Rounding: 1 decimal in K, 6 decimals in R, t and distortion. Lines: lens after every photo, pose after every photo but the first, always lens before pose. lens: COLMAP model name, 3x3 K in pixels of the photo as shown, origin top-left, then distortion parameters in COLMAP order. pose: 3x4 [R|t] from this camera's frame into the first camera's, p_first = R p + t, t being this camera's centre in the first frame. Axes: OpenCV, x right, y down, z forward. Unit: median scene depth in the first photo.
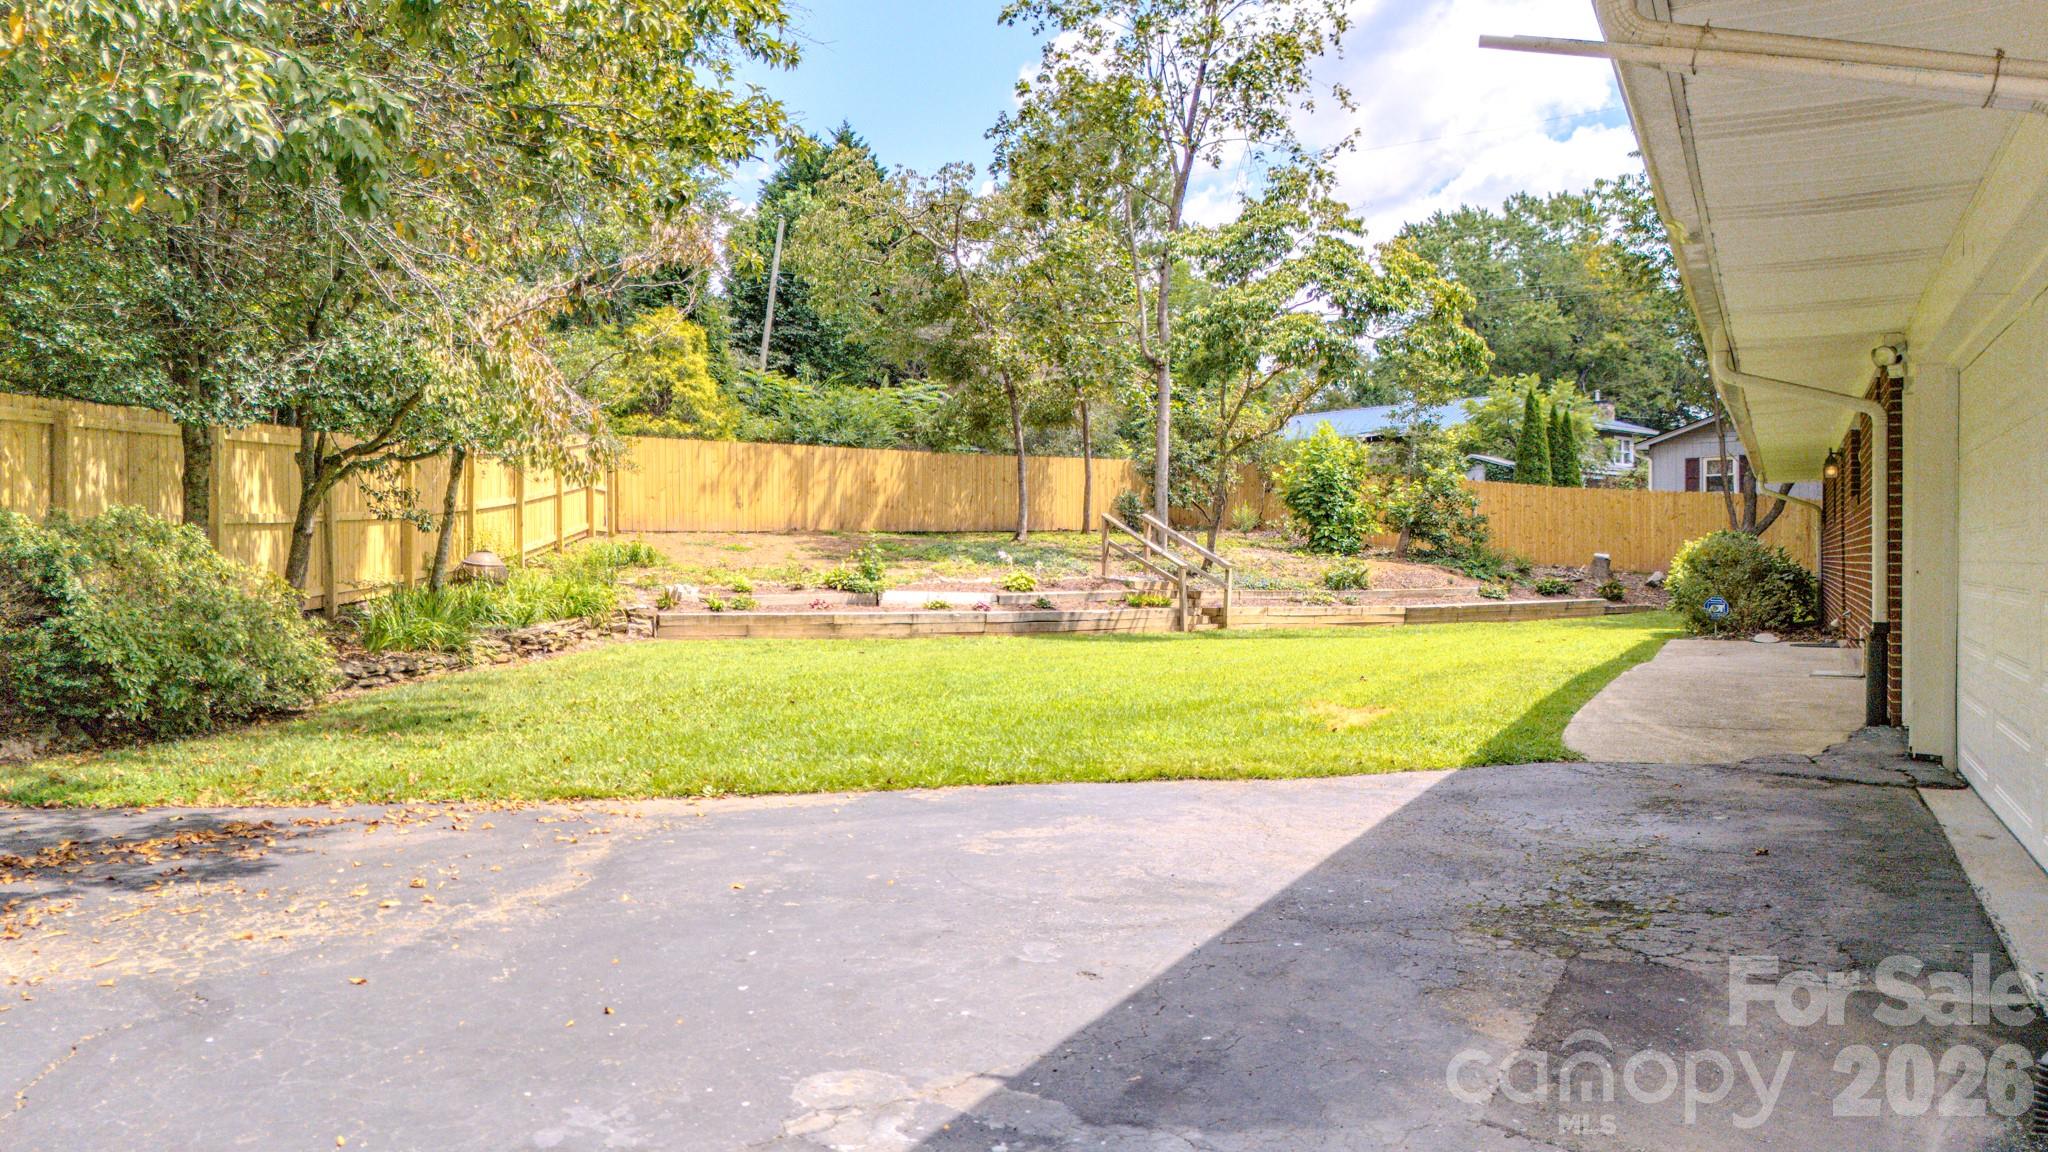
lens RADIAL K [[1474.6, 0, 1024.0], [0, 1474.6, 576.0], [0, 0, 1]] dist [0.021317, -0.003789]
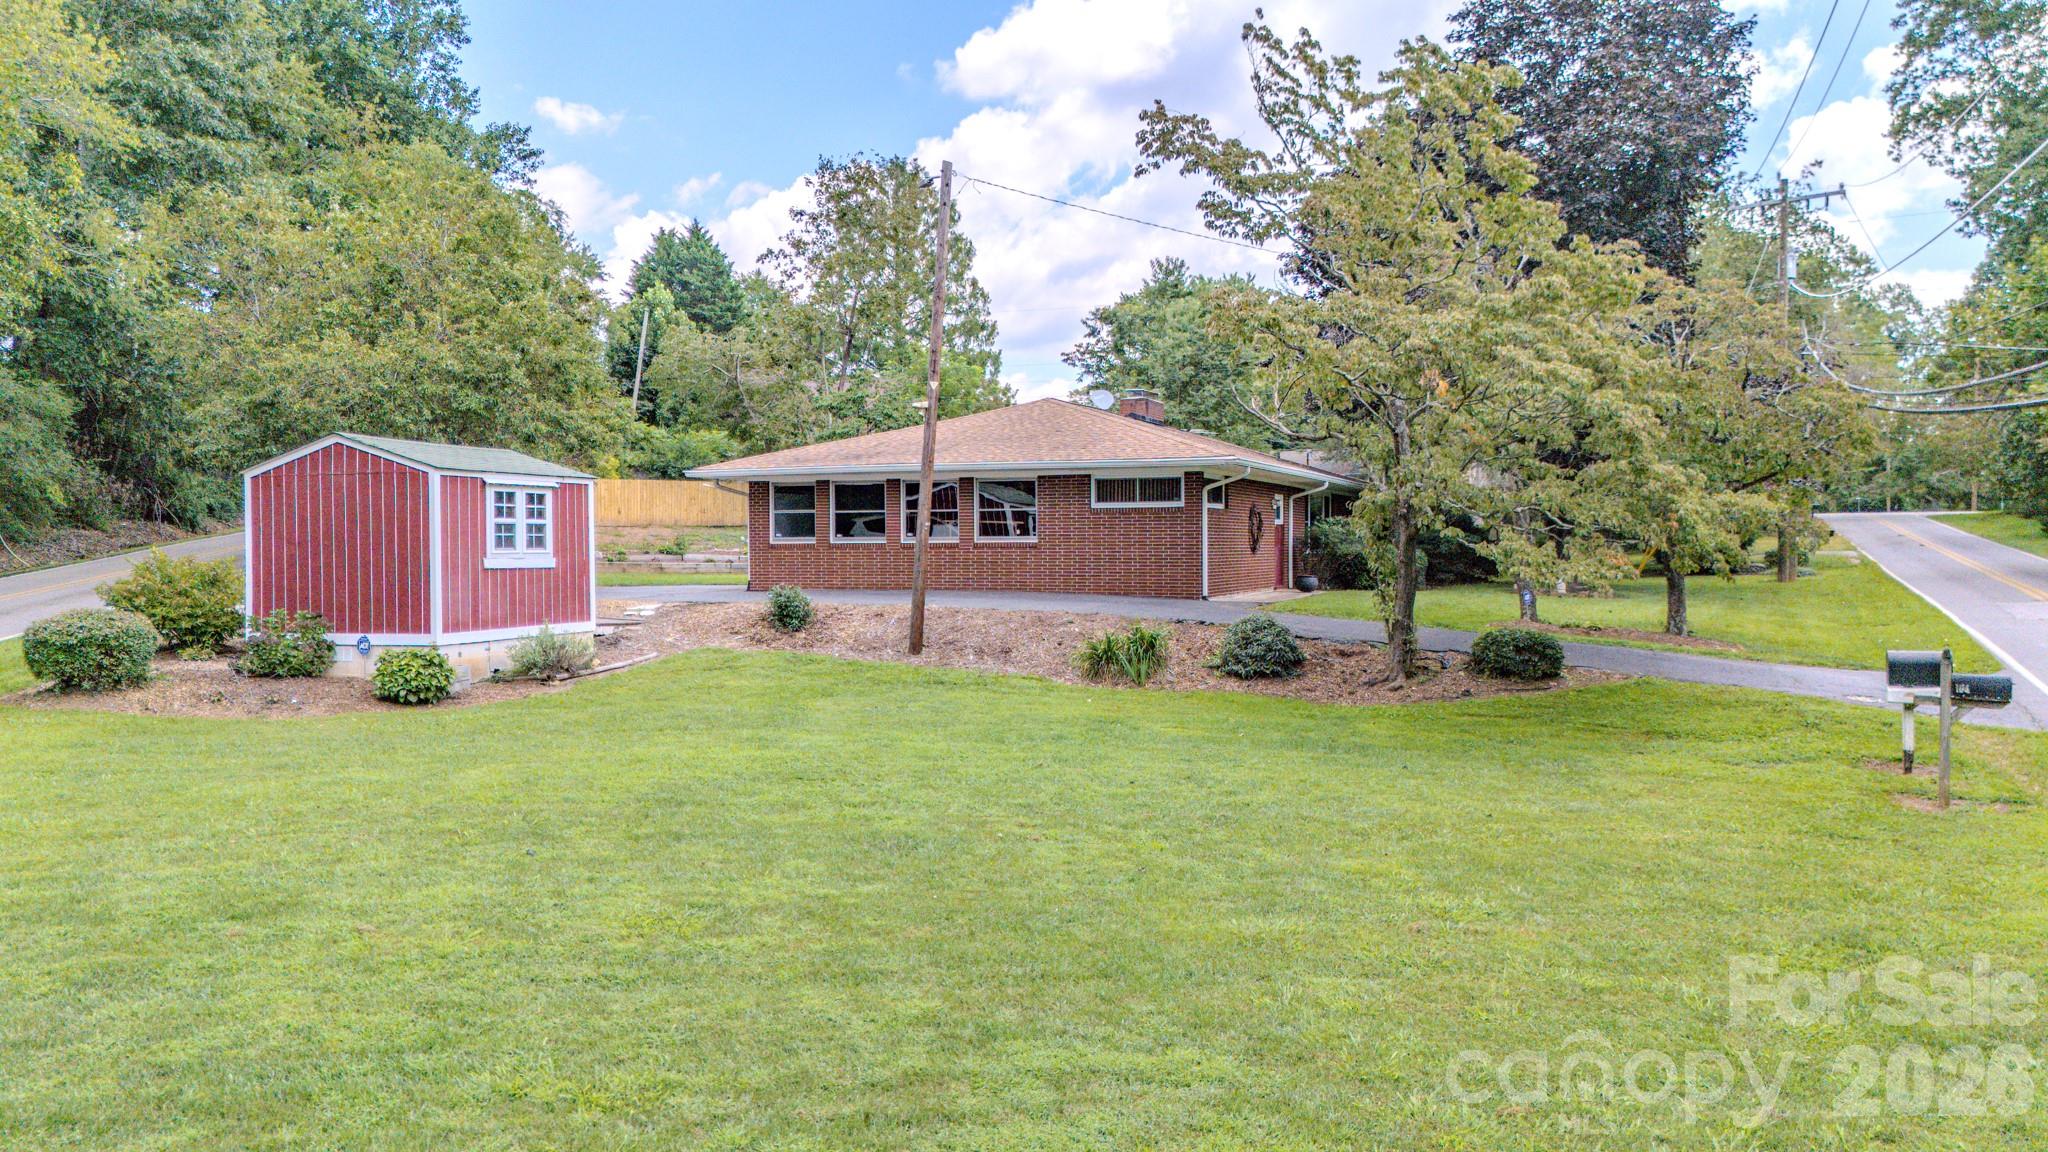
lens RADIAL K [[1474.6, 0, 1024.0], [0, 1474.6, 576.0], [0, 0, 1]] dist [0.021317, -0.003789]
pose [[0.996842, 0.002294, 0.079383, 0.147087], [-0.003173, 0.999935, 0.010947, 0.007557], [-0.079353, -0.011165, 0.996784, -0.778003]]
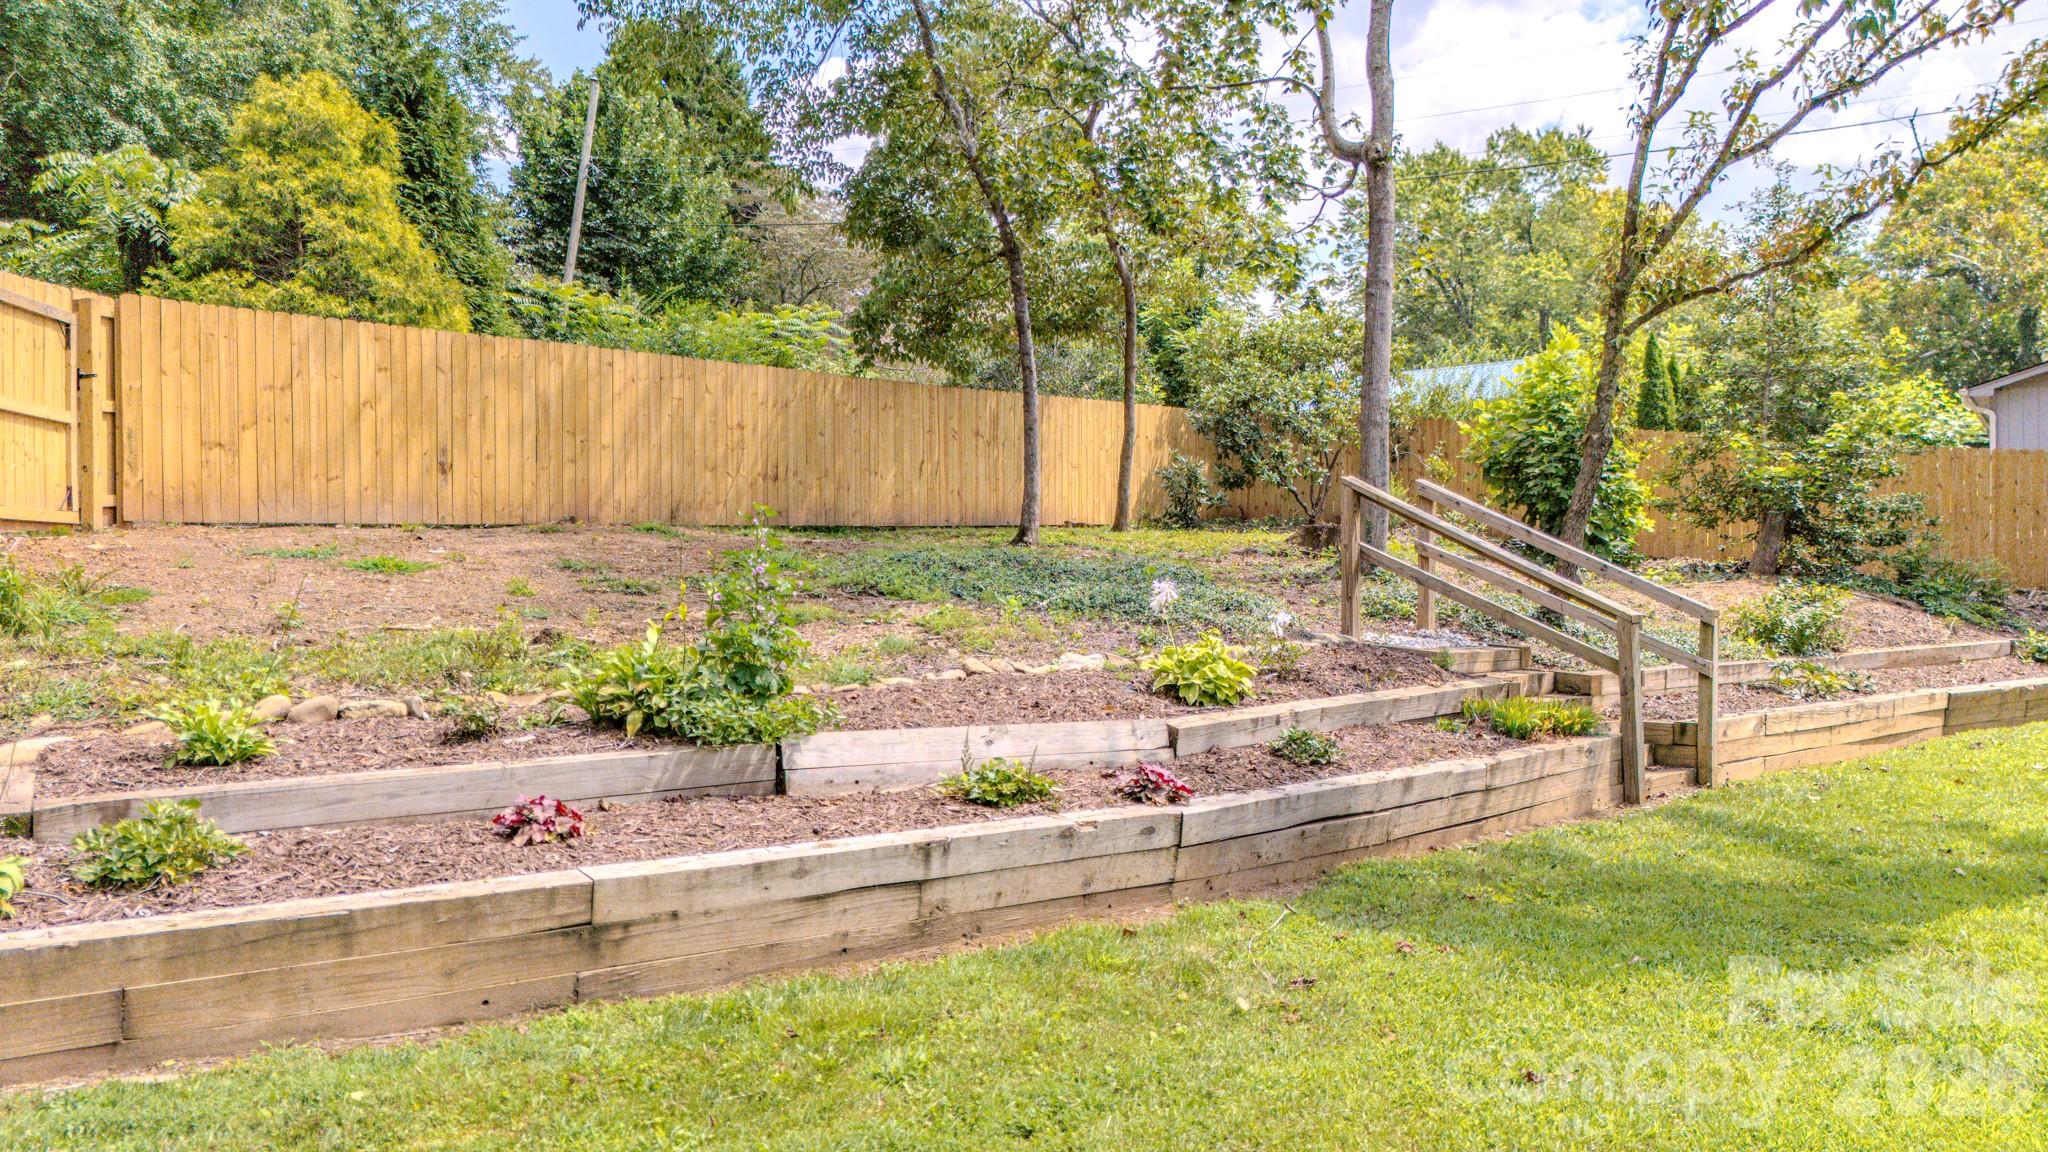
lens RADIAL K [[1360.8, 0, 1024.0], [0, 1360.8, 576.0], [0, 0, 1]] dist [0.021818, -0.060057]
pose [[0.993318, -0.003135, 0.115363, -0.058031], [0.002738, 0.999990, 0.003594, -0.014067], [-0.115373, -0.003254, 0.993317, 0.519627]]
